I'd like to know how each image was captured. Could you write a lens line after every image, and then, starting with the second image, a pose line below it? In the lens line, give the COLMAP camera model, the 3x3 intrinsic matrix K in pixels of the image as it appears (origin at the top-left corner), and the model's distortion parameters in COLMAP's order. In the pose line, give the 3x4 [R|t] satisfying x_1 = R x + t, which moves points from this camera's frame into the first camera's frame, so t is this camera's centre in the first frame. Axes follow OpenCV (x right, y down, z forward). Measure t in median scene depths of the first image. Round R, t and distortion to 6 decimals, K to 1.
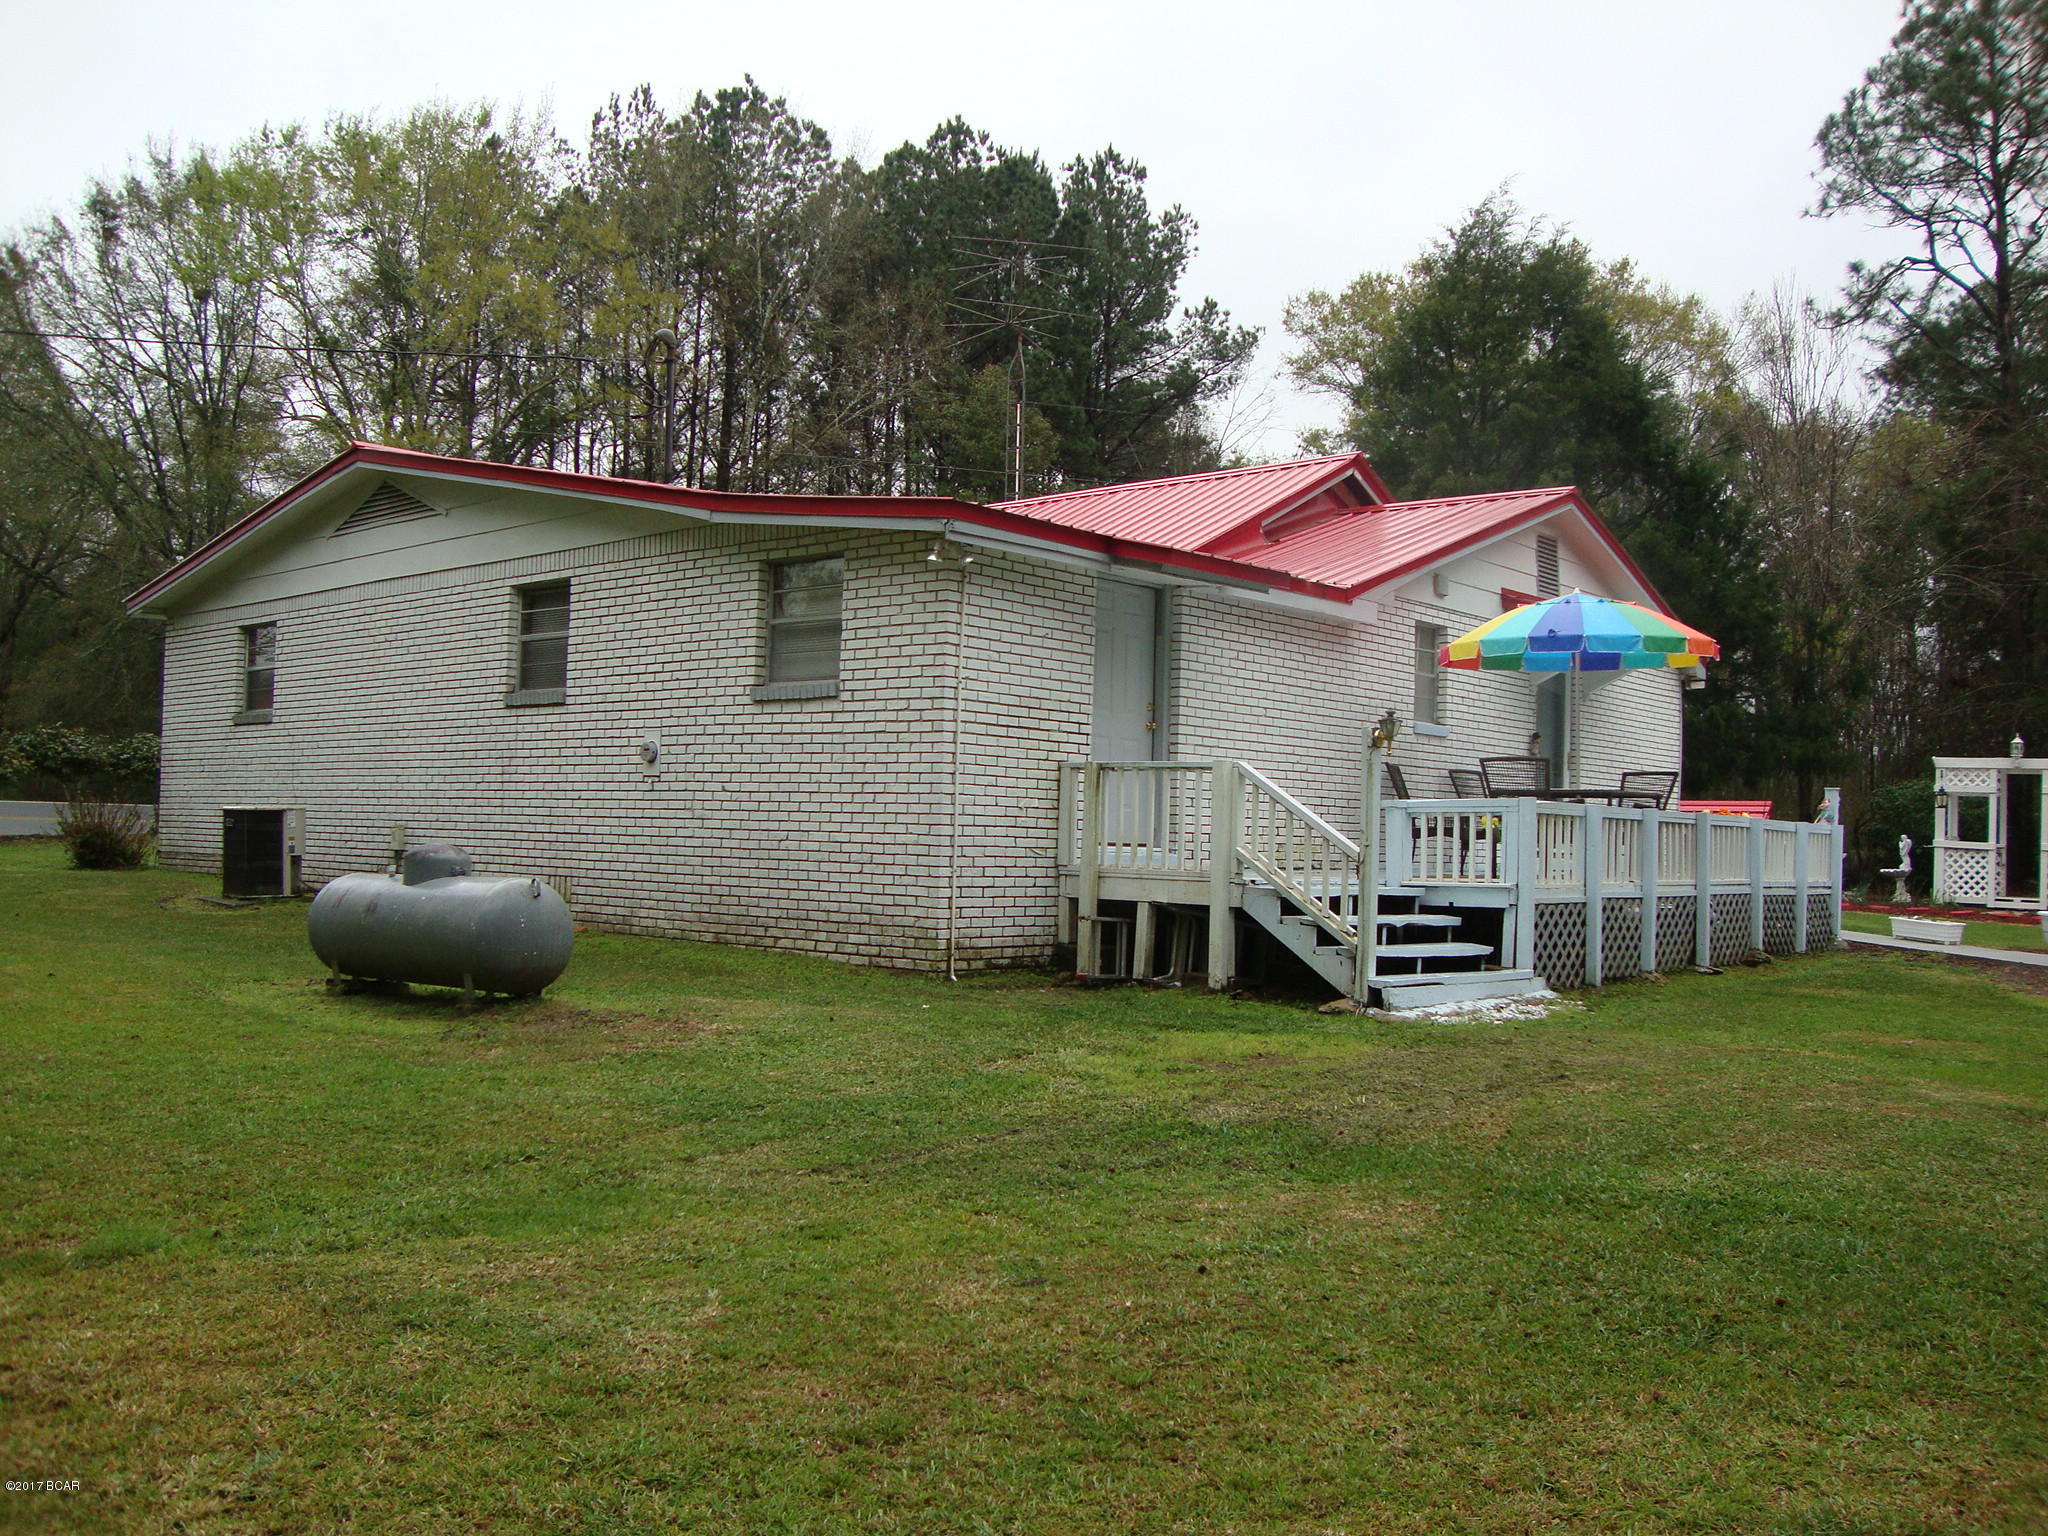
lens RADIAL K [[1786.8, 0, 1127.4], [0, 1786.8, 808.3], [0, 0, 1]] dist [-0.200845, 0.136068]
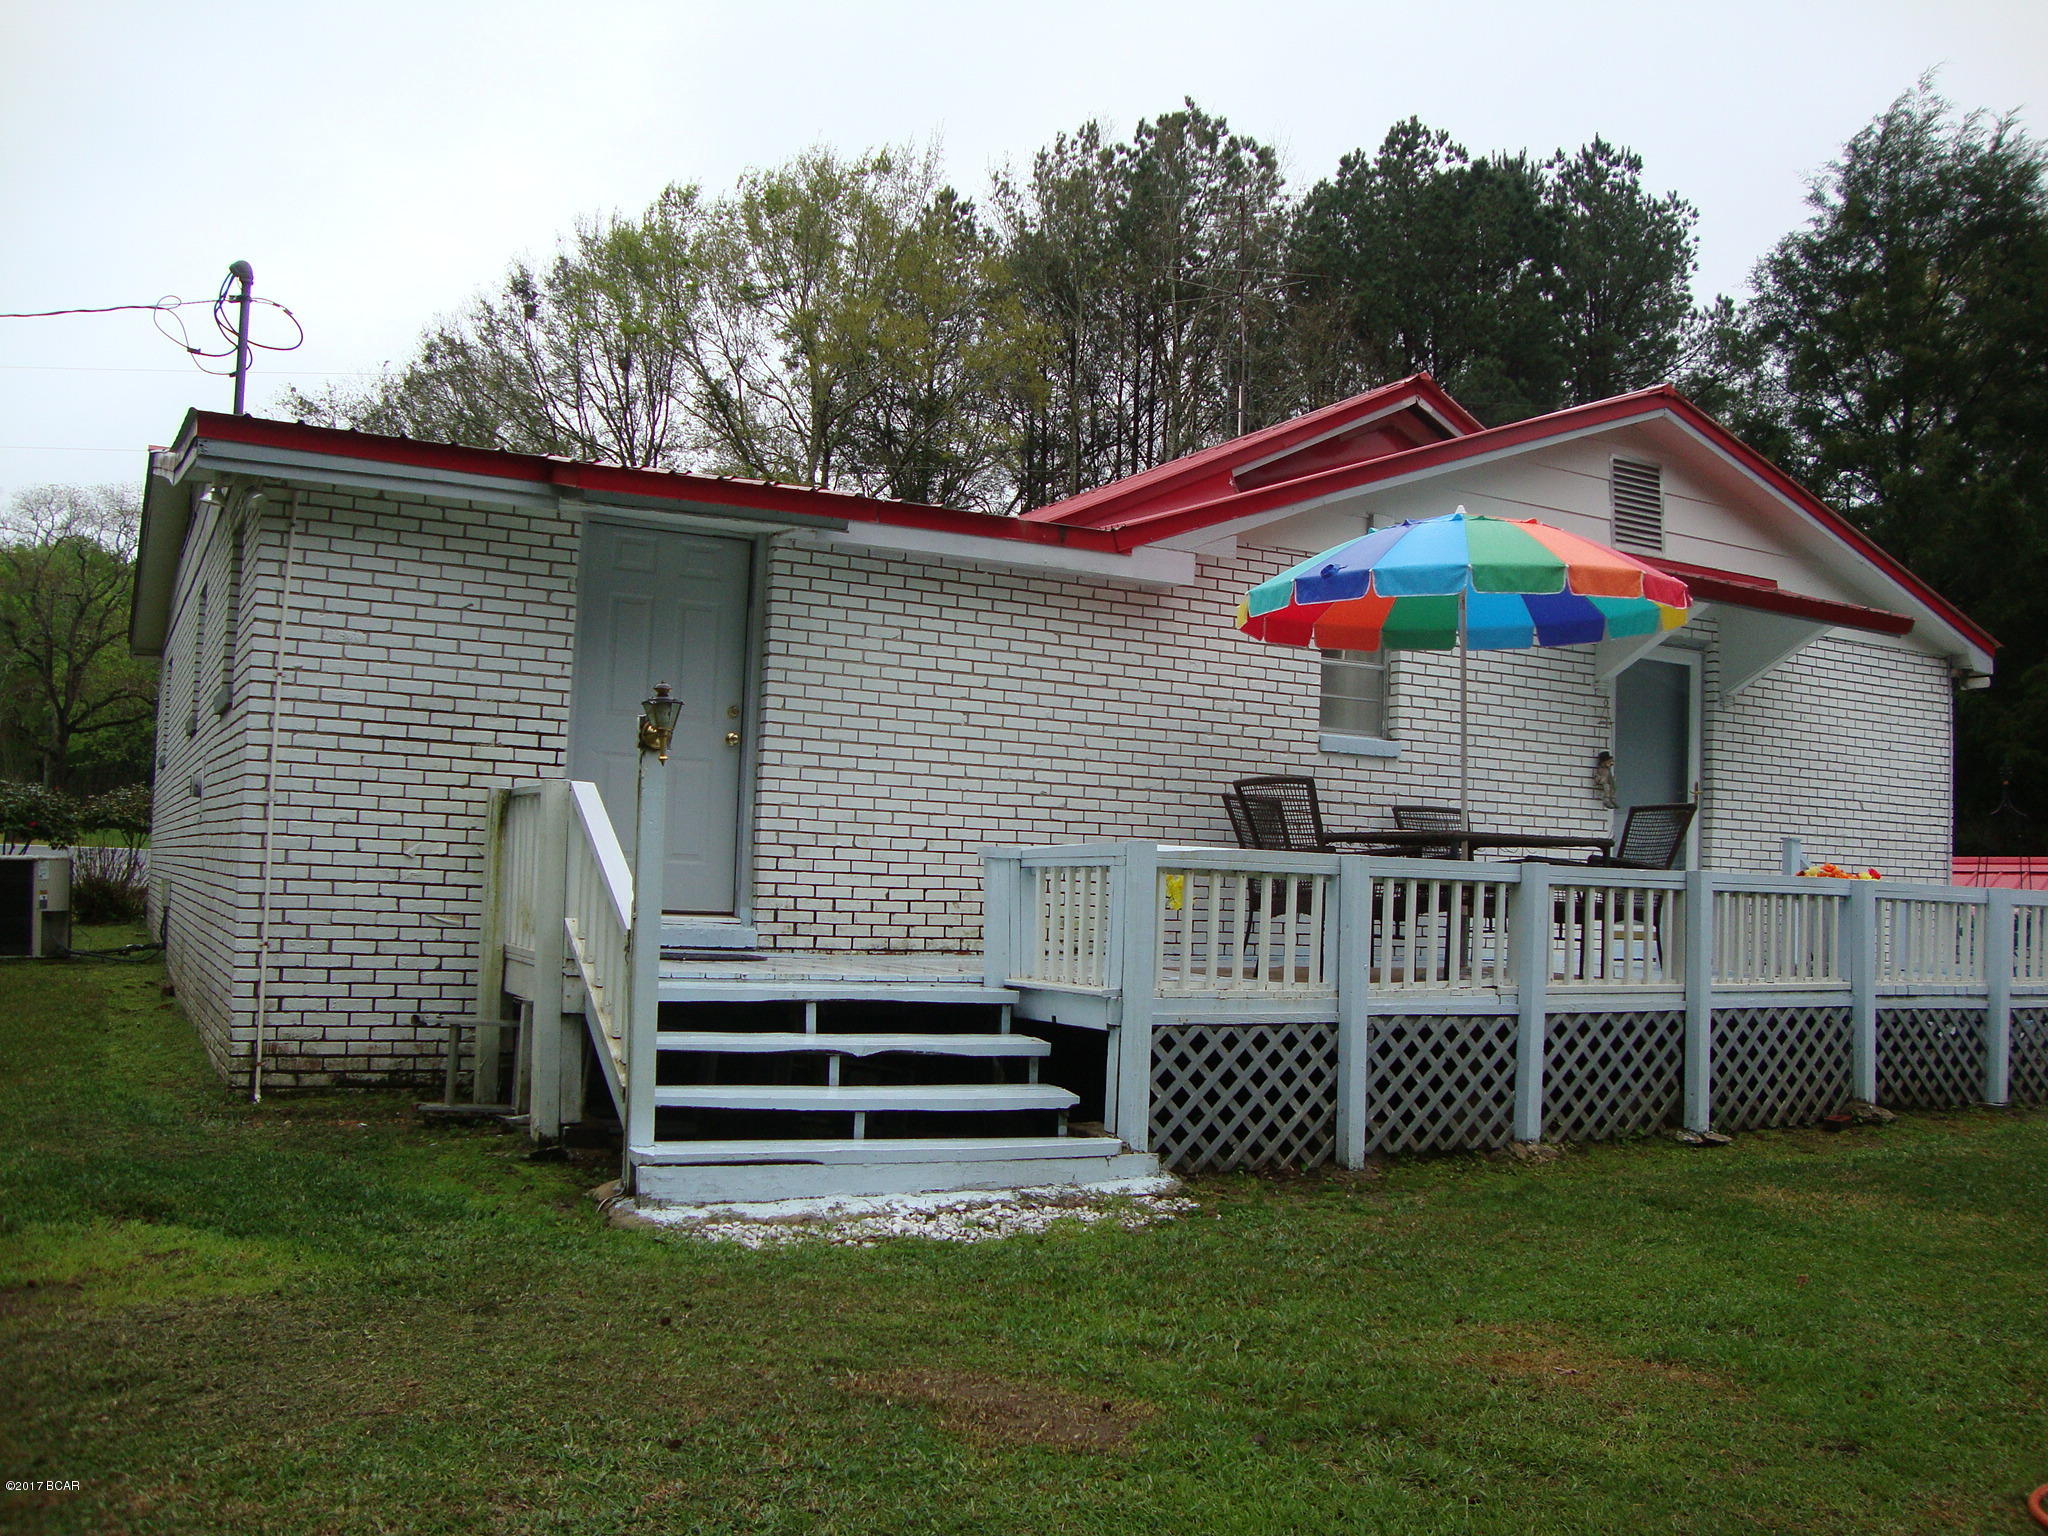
lens RADIAL K [[1848.5, 0, 1050.9], [0, 1848.5, 782.7], [0, 0, 1]] dist [-0.199229, 0.203462]
pose [[0.934436, -0.013191, -0.355885, 0.288369], [-0.004390, 0.998811, -0.048547, 0.003093], [0.356103, 0.046926, 0.933268, 0.295402]]
